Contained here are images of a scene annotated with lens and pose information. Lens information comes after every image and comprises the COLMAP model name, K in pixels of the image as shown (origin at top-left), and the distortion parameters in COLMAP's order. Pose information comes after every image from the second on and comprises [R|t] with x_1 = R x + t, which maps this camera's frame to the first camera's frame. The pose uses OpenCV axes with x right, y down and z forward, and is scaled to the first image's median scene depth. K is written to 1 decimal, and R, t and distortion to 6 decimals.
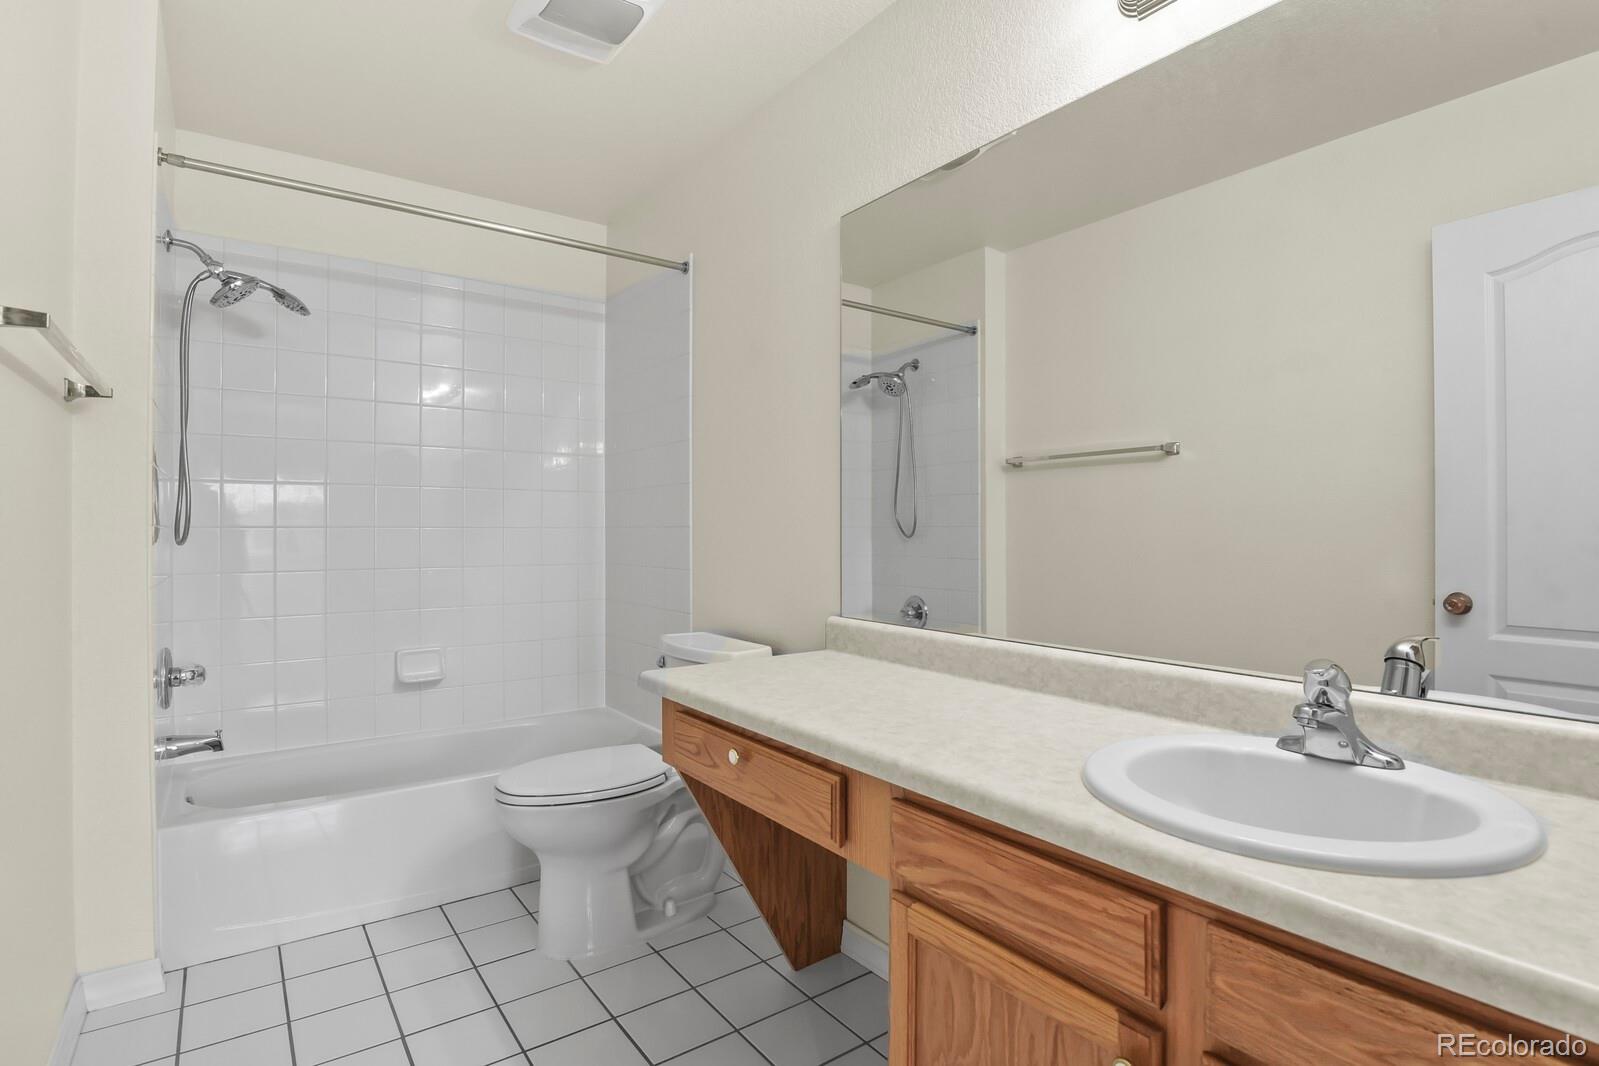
lens RADIAL K [[775.0, 0, 803.1], [0, 775.0, 523.5], [0, 0, 1]] dist [-0.028432, -0.000402]
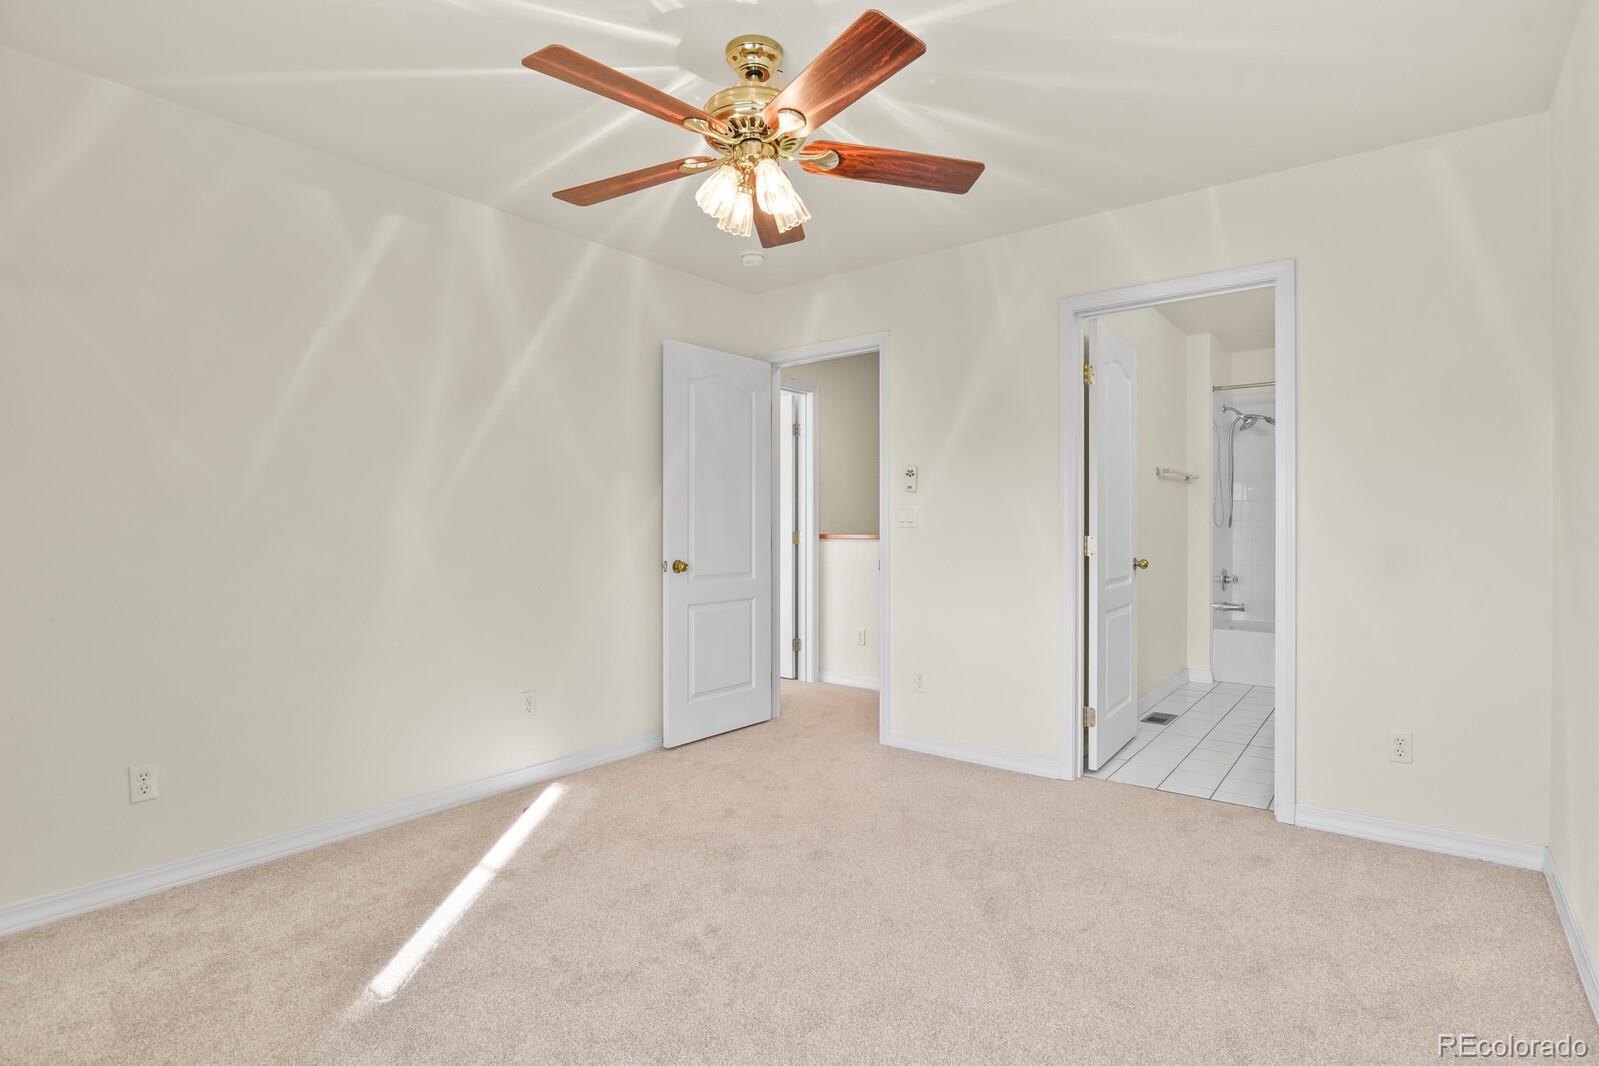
lens RADIAL K [[775.0, 0, 799.7], [0, 775.0, 529.9], [0, 0, 1]] dist [-0.028432, -0.000402]
pose [[0.261238, 0.003848, -0.965267, 0.603868], [0.001042, 0.999990, 0.004268, 0.011004], [0.965274, -0.002121, 0.261232, -0.496947]]
